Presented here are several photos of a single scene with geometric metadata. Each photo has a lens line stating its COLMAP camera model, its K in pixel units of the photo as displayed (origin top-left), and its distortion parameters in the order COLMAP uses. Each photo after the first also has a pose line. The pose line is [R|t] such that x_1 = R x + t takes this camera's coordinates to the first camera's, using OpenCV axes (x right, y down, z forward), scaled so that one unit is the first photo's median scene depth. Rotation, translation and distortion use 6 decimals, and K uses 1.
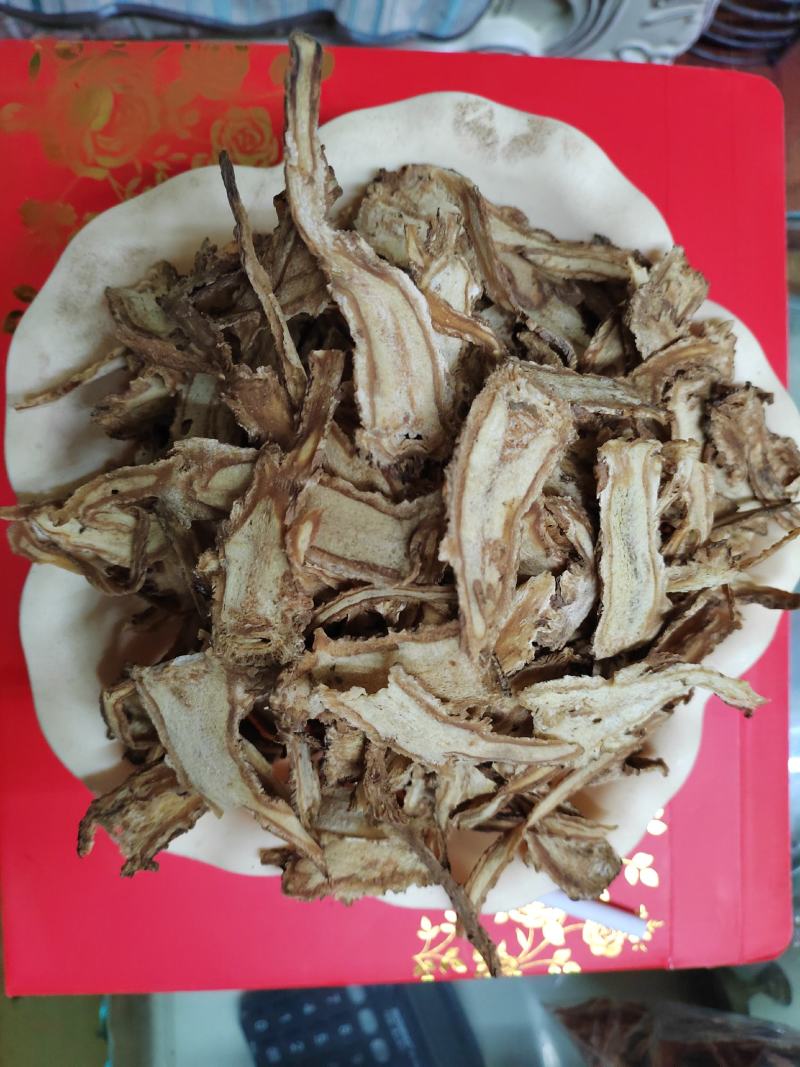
lens RADIAL K [[764.2, 0, 404.7], [0, 764.2, 534.5], [0, 0, 1]] dist [0.000347, -0.013286]
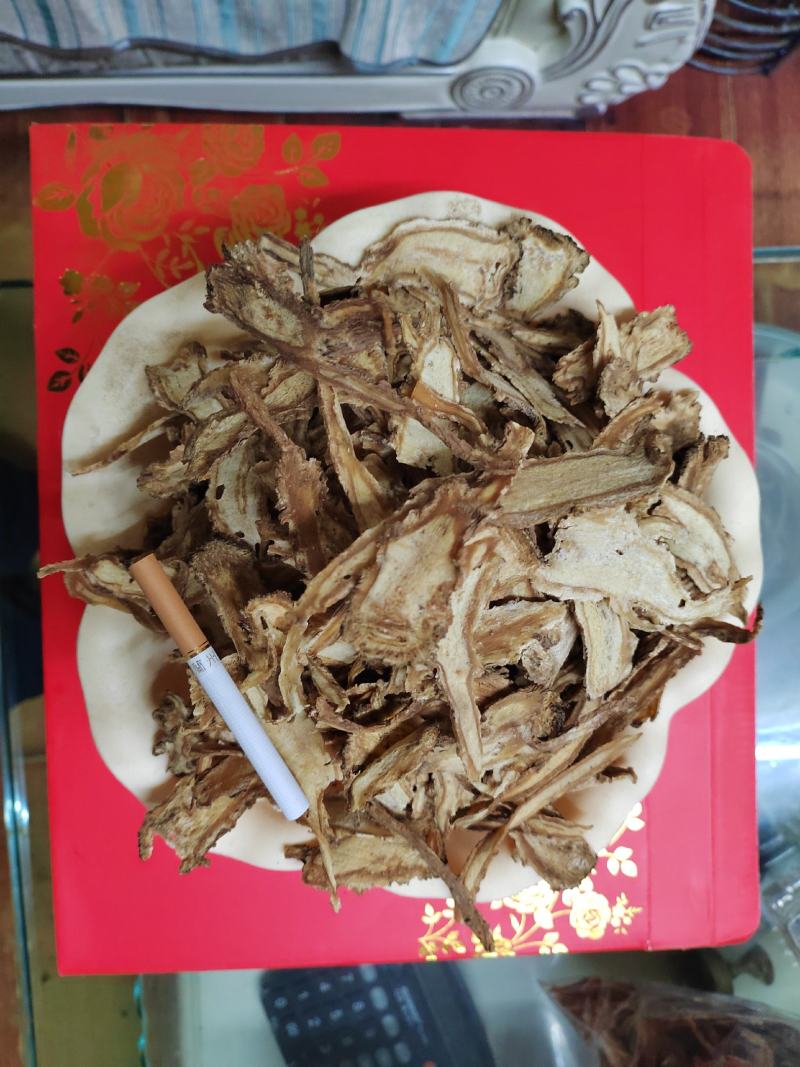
lens RADIAL K [[764.2, 0, 400.9], [0, 764.2, 533.4], [0, 0, 1]] dist [0.000347, -0.013286]
pose [[0.999847, -0.008631, -0.015187, 0.011138], [0.008860, 0.999848, 0.015044, -0.086055], [0.015055, -0.015176, 0.999771, -0.161373]]
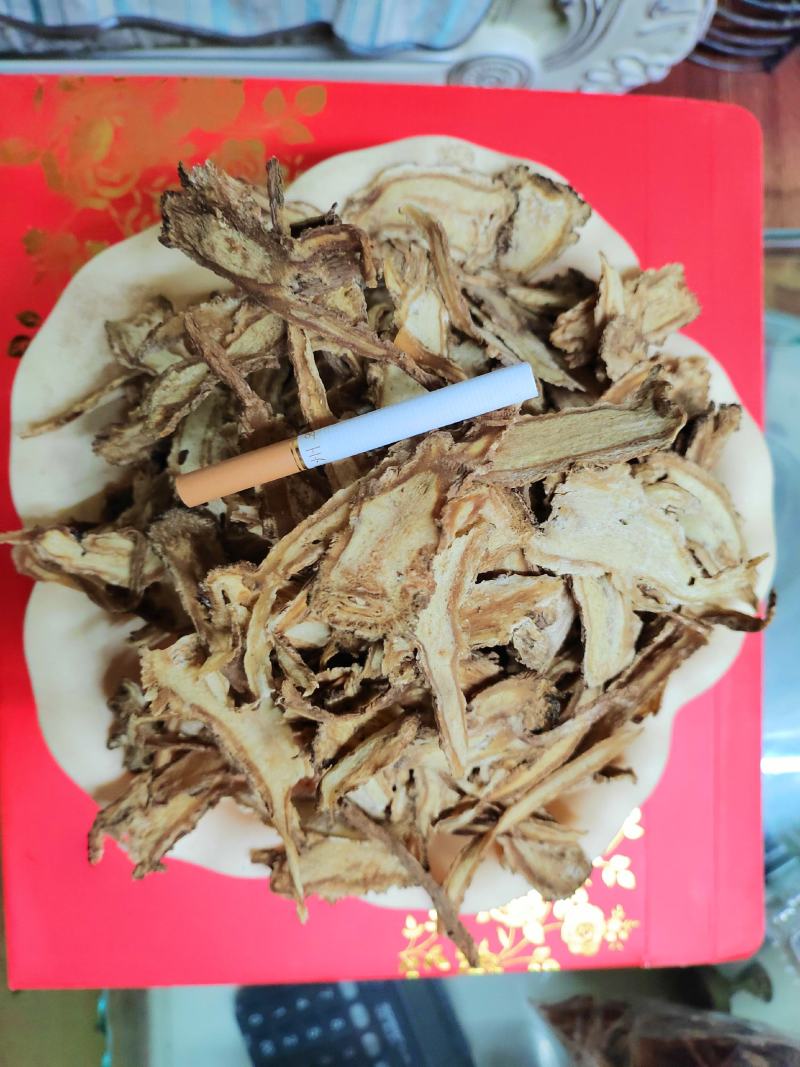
lens RADIAL K [[764.2, 0, 403.7], [0, 764.2, 534.5], [0, 0, 1]] dist [0.000347, -0.013286]
pose [[0.999988, 0.003833, -0.003116, 0.026316], [-0.003822, 0.999986, 0.003653, -0.034277], [0.003130, -0.003641, 0.999988, -0.059784]]
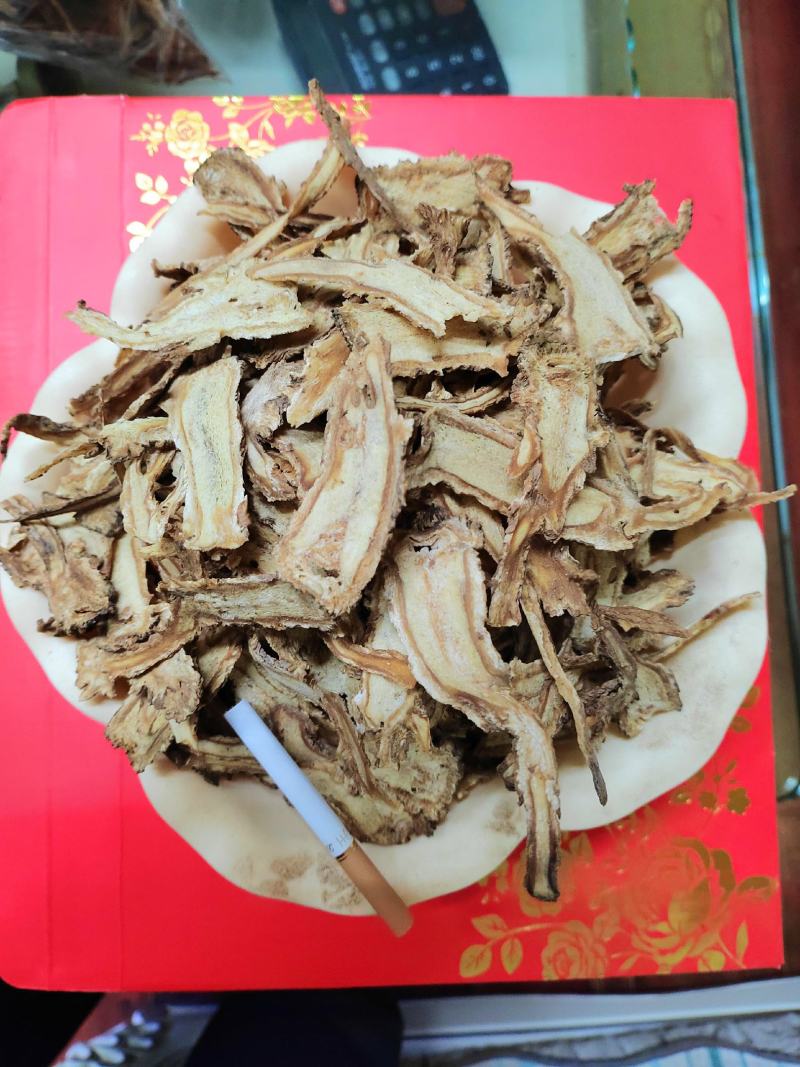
lens RADIAL K [[764.2, 0, 402.0], [0, 764.2, 539.1], [0, 0, 1]] dist [0.000347, -0.013286]
pose [[-0.994327, 0.007289, -0.106112, 0.122062], [-0.012939, -0.998529, 0.052655, -0.133711], [-0.105572, 0.053730, 0.992959, -0.054707]]
